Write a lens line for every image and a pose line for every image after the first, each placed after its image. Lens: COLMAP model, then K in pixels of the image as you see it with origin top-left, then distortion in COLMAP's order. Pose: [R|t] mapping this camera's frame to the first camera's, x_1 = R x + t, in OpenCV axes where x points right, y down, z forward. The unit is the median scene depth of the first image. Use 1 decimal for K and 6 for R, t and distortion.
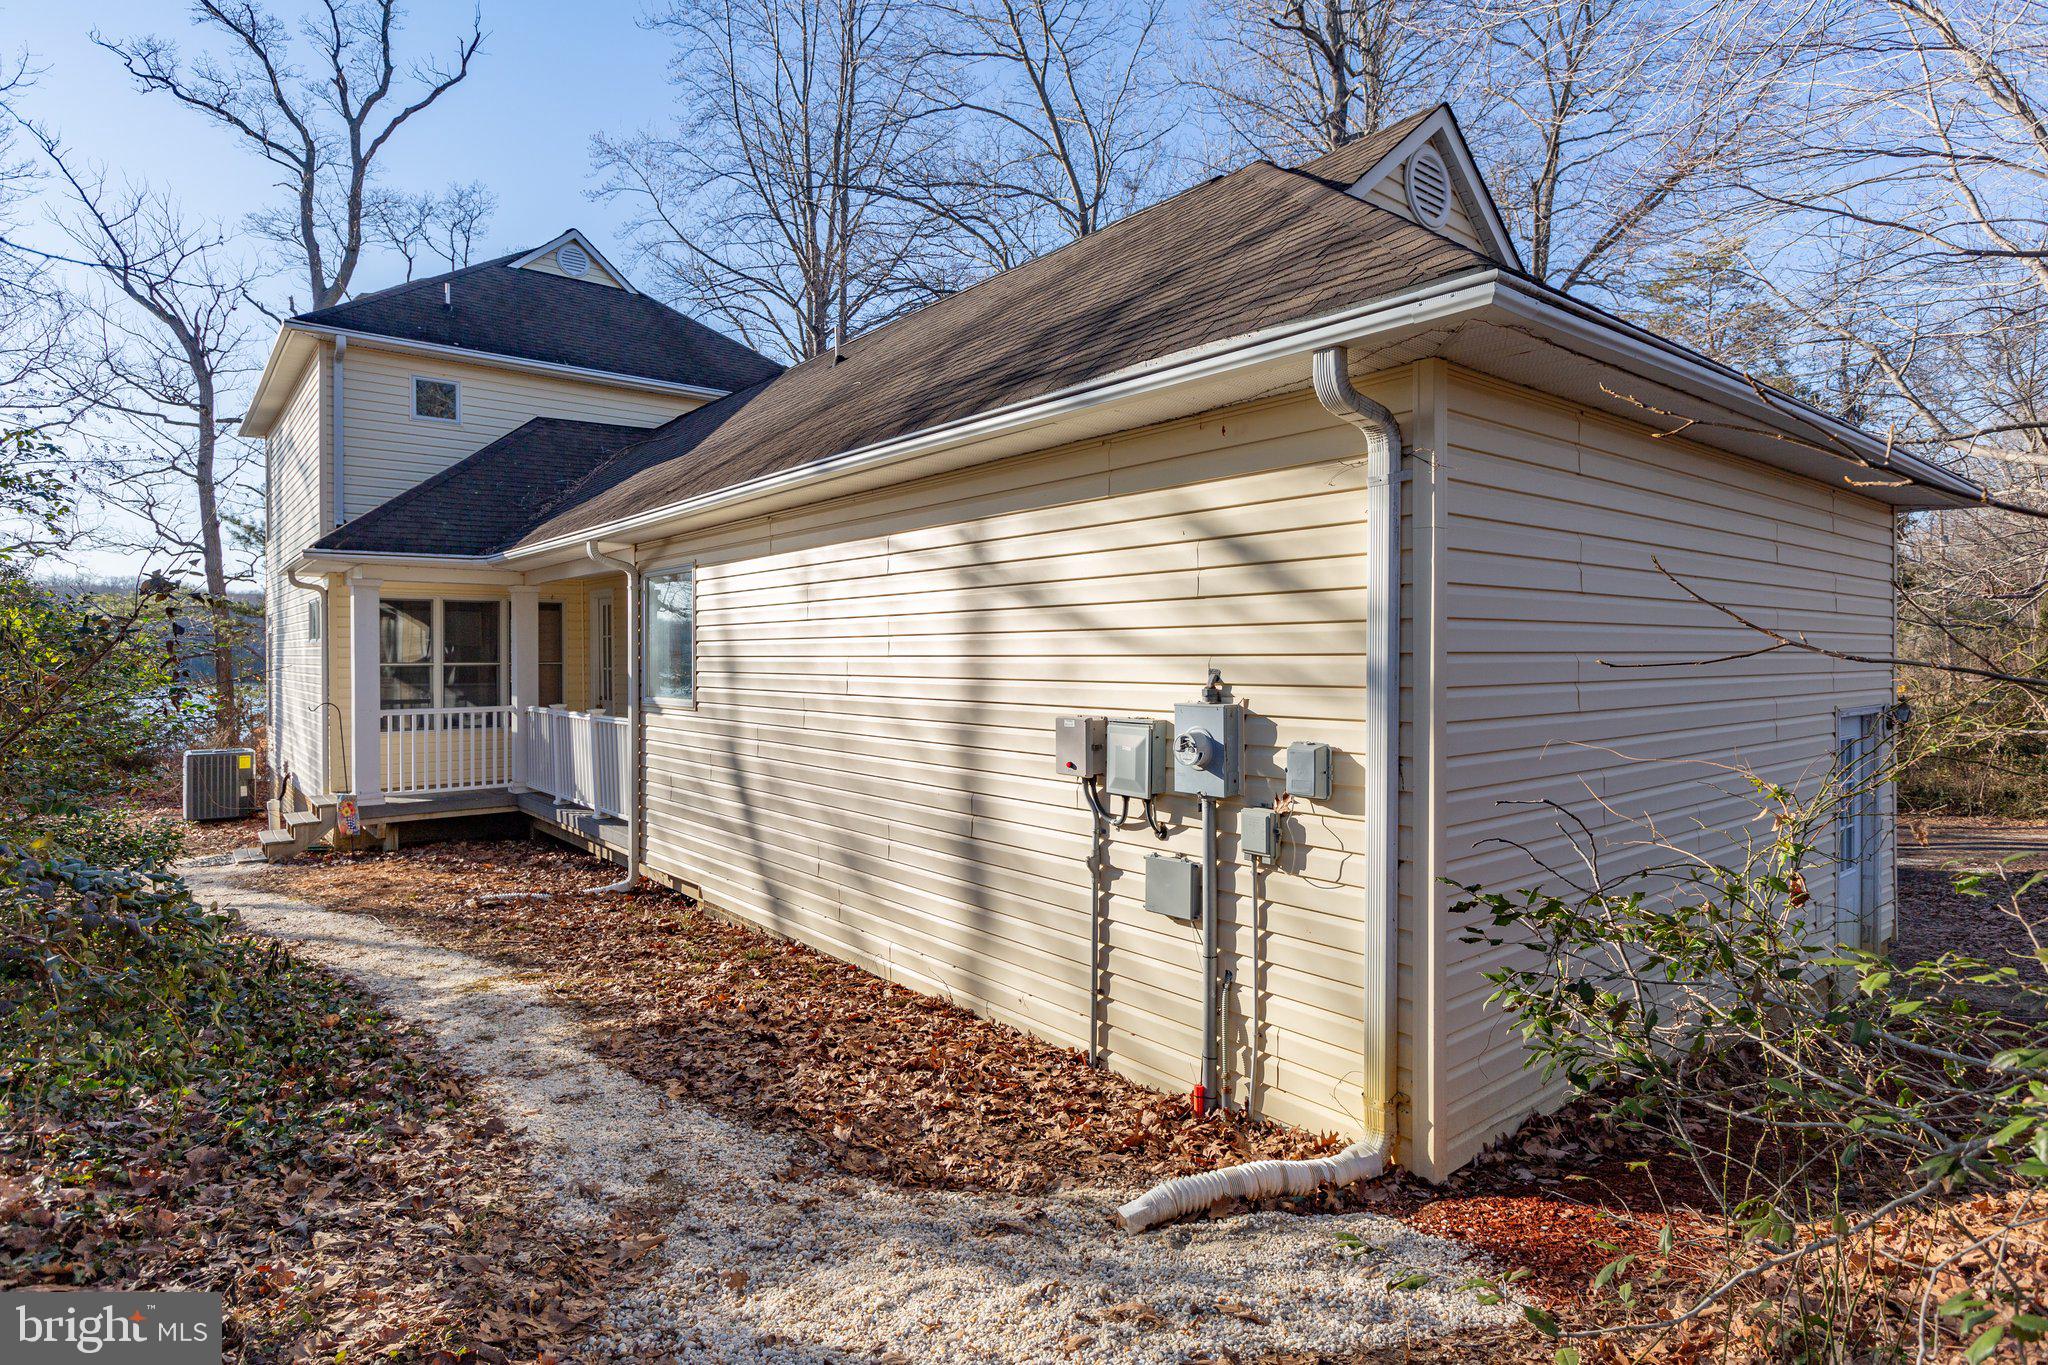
lens RADIAL K [[1081.5, 0, 1024.0], [0, 1081.5, 682.5], [0, 0, 1]] dist [0.005011, -0.016681]
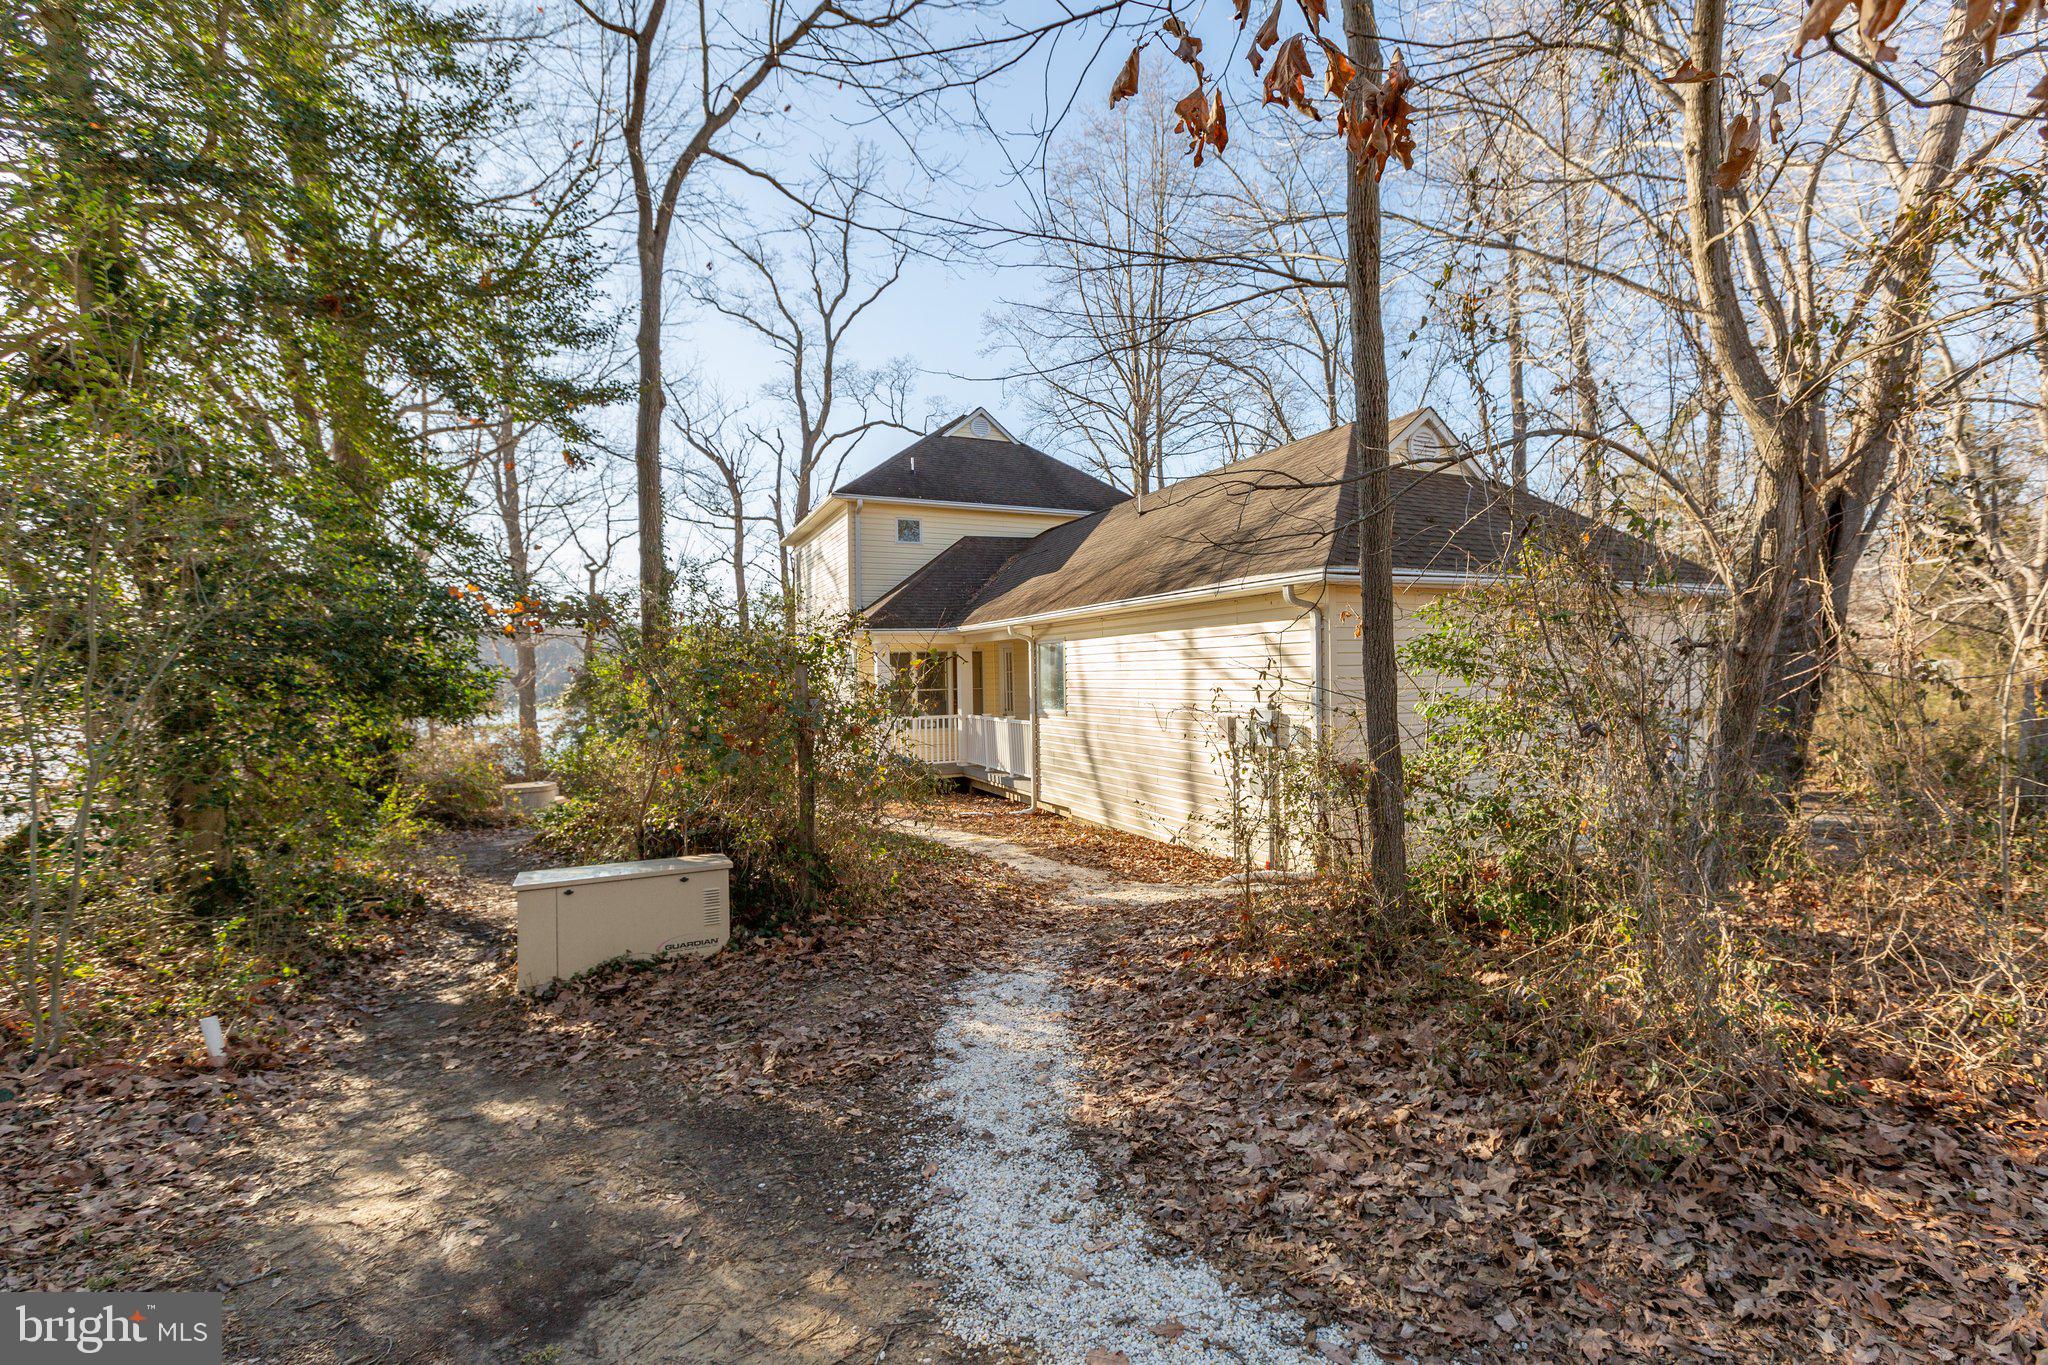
lens RADIAL K [[931.3, 0, 1028.1], [0, 931.3, 656.7], [0, 0, 1]] dist [0.000371, -0.000255]
pose [[0.948475, -0.023895, -0.315949, 0.104574], [0.010591, 0.998986, -0.043759, -0.004820], [0.316674, 0.038158, 0.947767, -0.394751]]
